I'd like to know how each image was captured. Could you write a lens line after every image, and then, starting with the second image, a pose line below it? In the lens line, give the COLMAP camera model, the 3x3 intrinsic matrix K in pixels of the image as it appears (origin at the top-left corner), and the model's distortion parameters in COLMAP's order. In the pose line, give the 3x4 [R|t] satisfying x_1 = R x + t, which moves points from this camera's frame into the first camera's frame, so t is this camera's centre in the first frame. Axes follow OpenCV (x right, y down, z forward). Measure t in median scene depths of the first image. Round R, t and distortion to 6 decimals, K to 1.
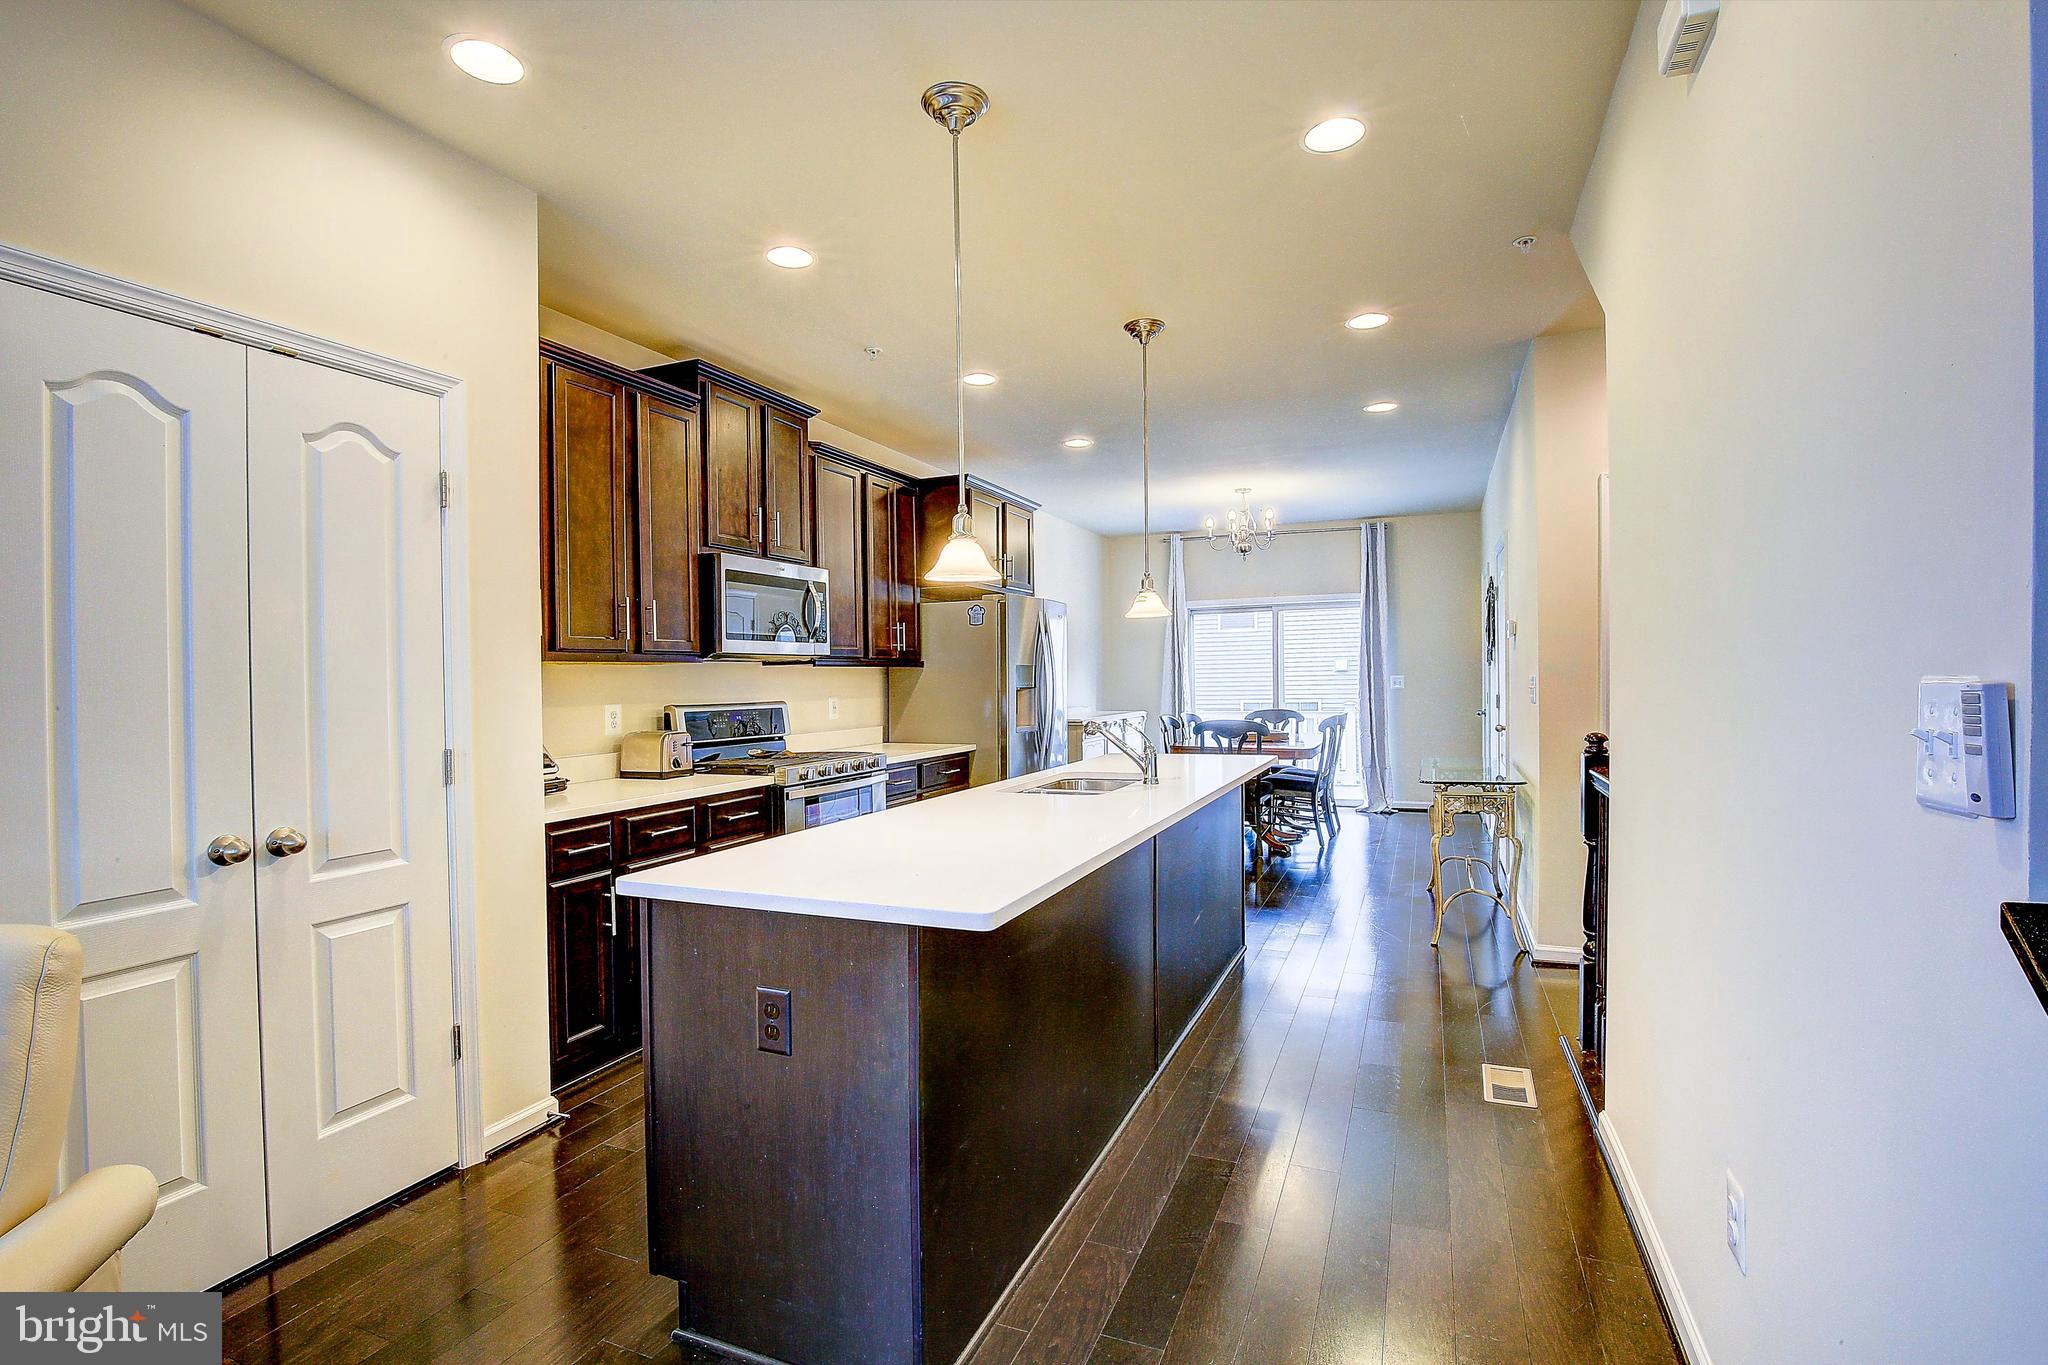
lens RADIAL K [[947.1, 0, 1003.0], [0, 947.1, 681.8], [0, 0, 1]] dist [-0.022723, 0.002890]
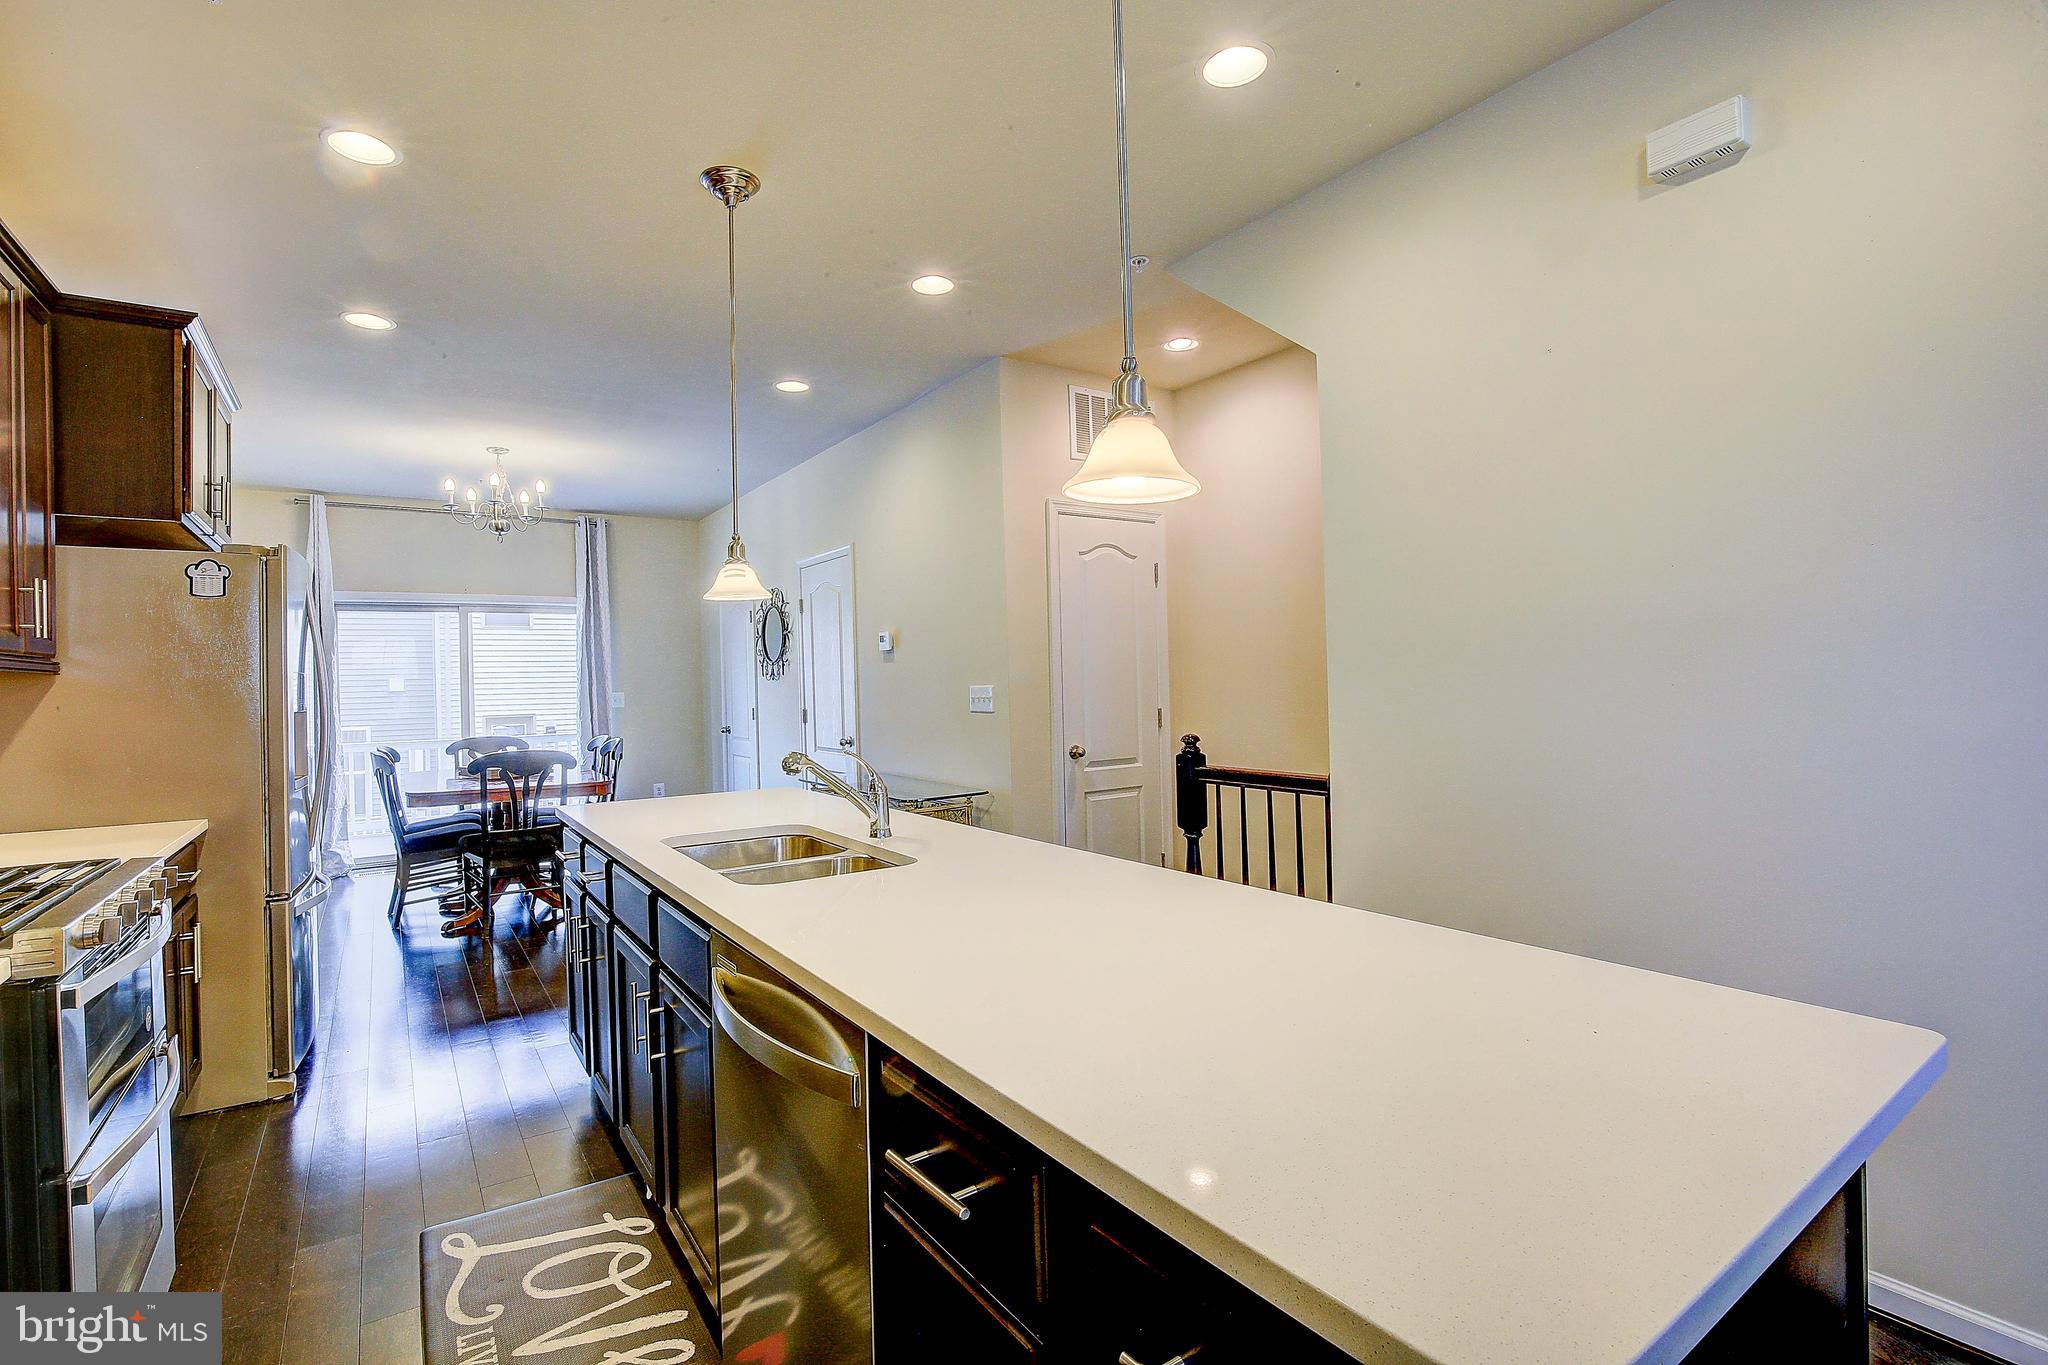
lens RADIAL K [[947.1, 0, 1007.8], [0, 947.1, 696.8], [0, 0, 1]] dist [-0.022723, 0.002890]
pose [[0.536199, -0.013523, 0.843983, -0.175668], [0.018492, 0.999820, 0.004272, 0.001010], [-0.843889, 0.013316, 0.536353, 0.250237]]
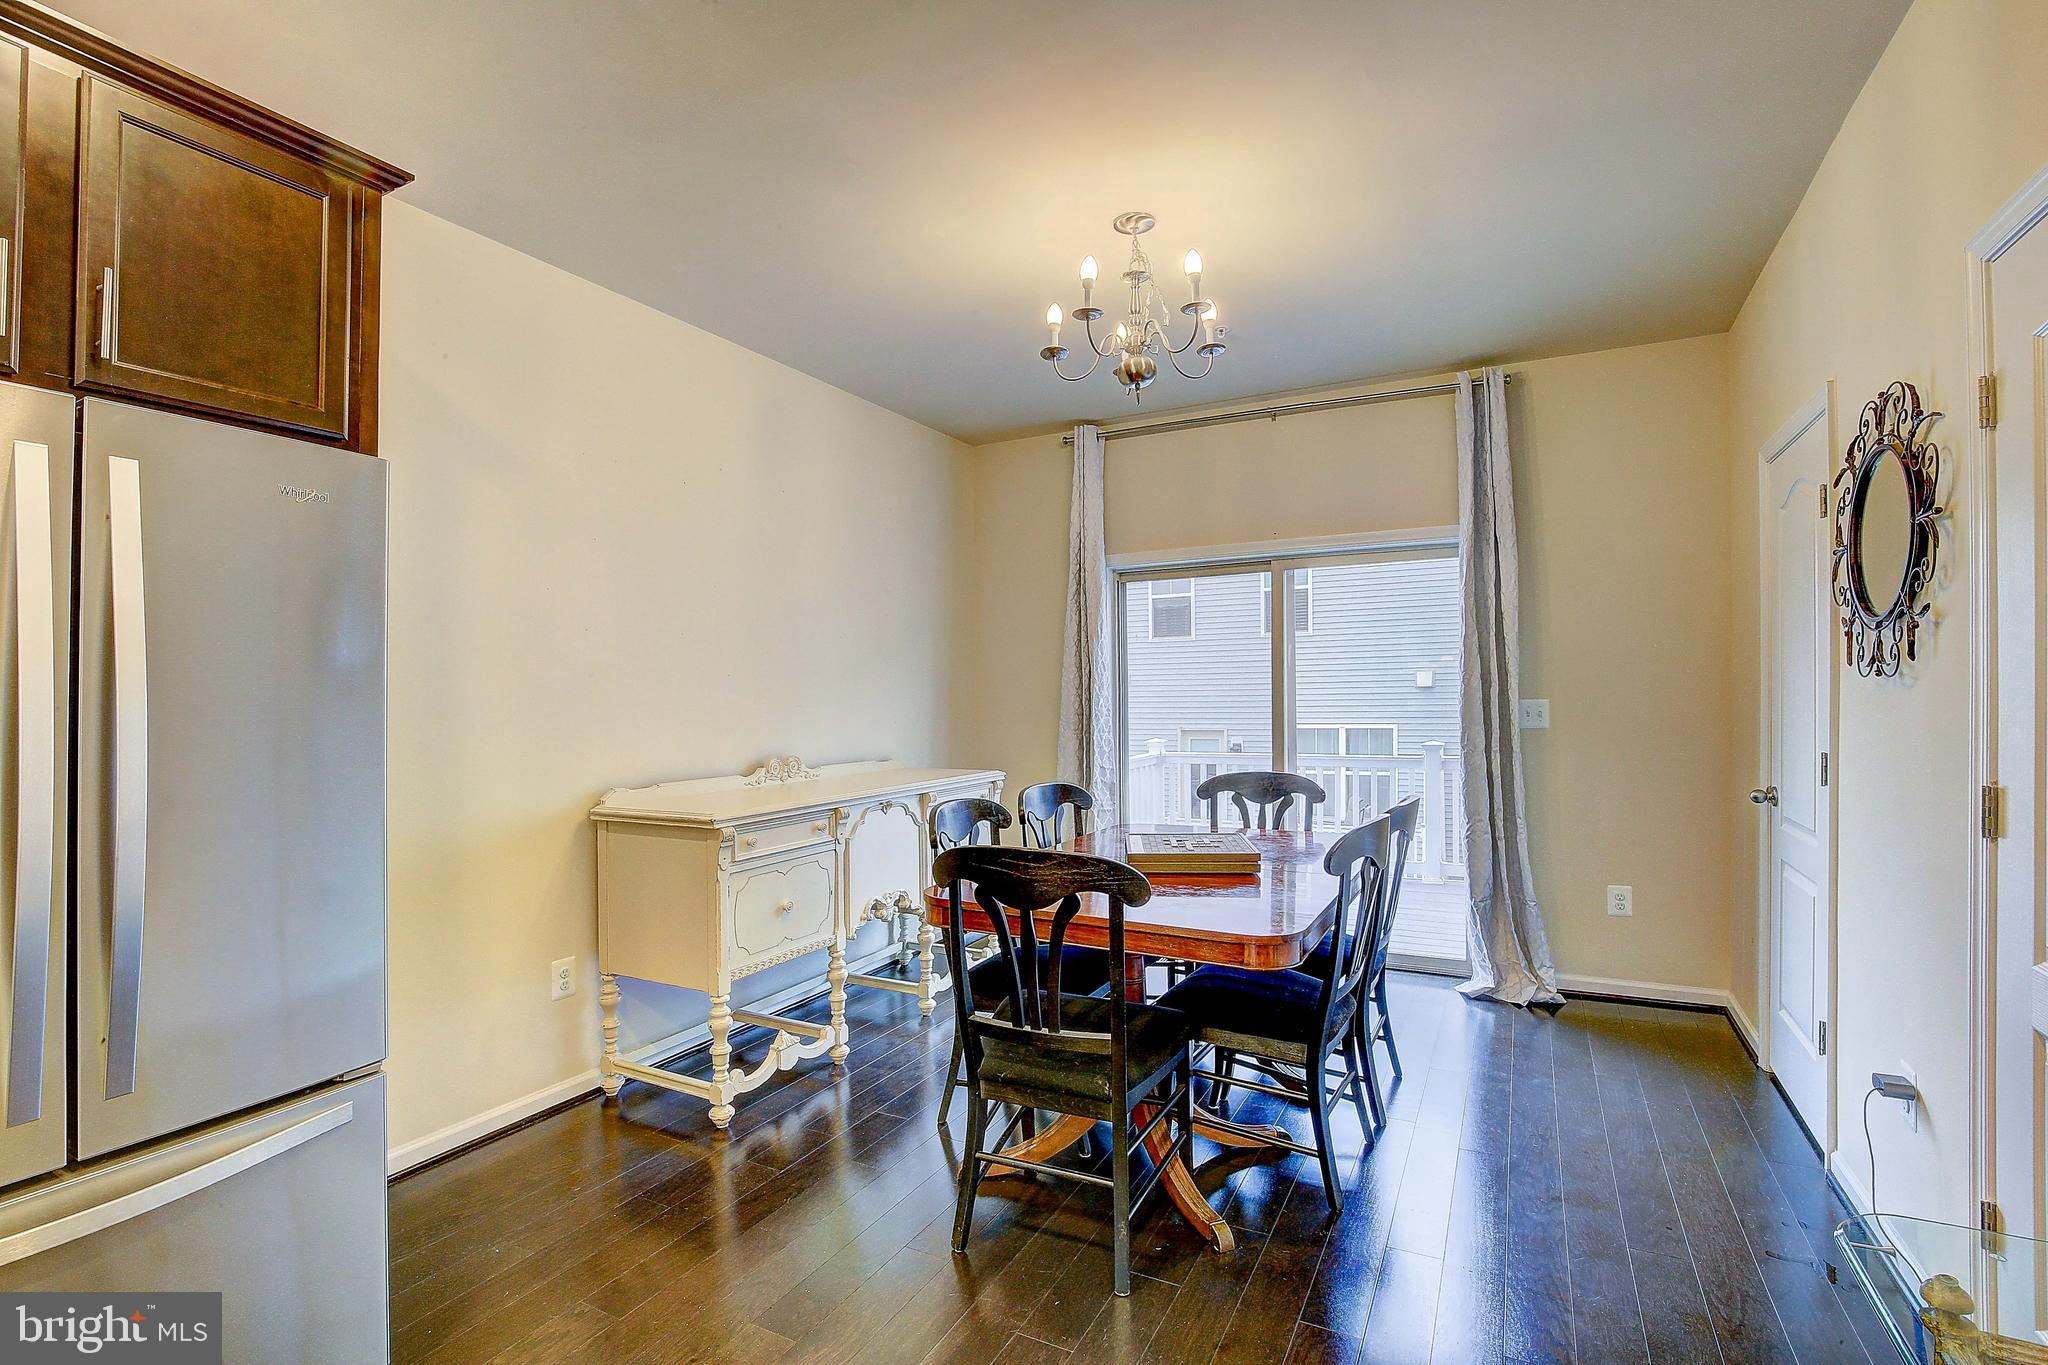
lens RADIAL K [[947.1, 0, 1013.7], [0, 947.1, 692.1], [0, 0, 1]] dist [-0.022723, 0.002890]
pose [[0.997156, 0.001486, -0.075346, 0.241991], [-0.002088, 0.999967, -0.007910, -0.007942], [0.075332, 0.008045, 0.997126, 0.636706]]
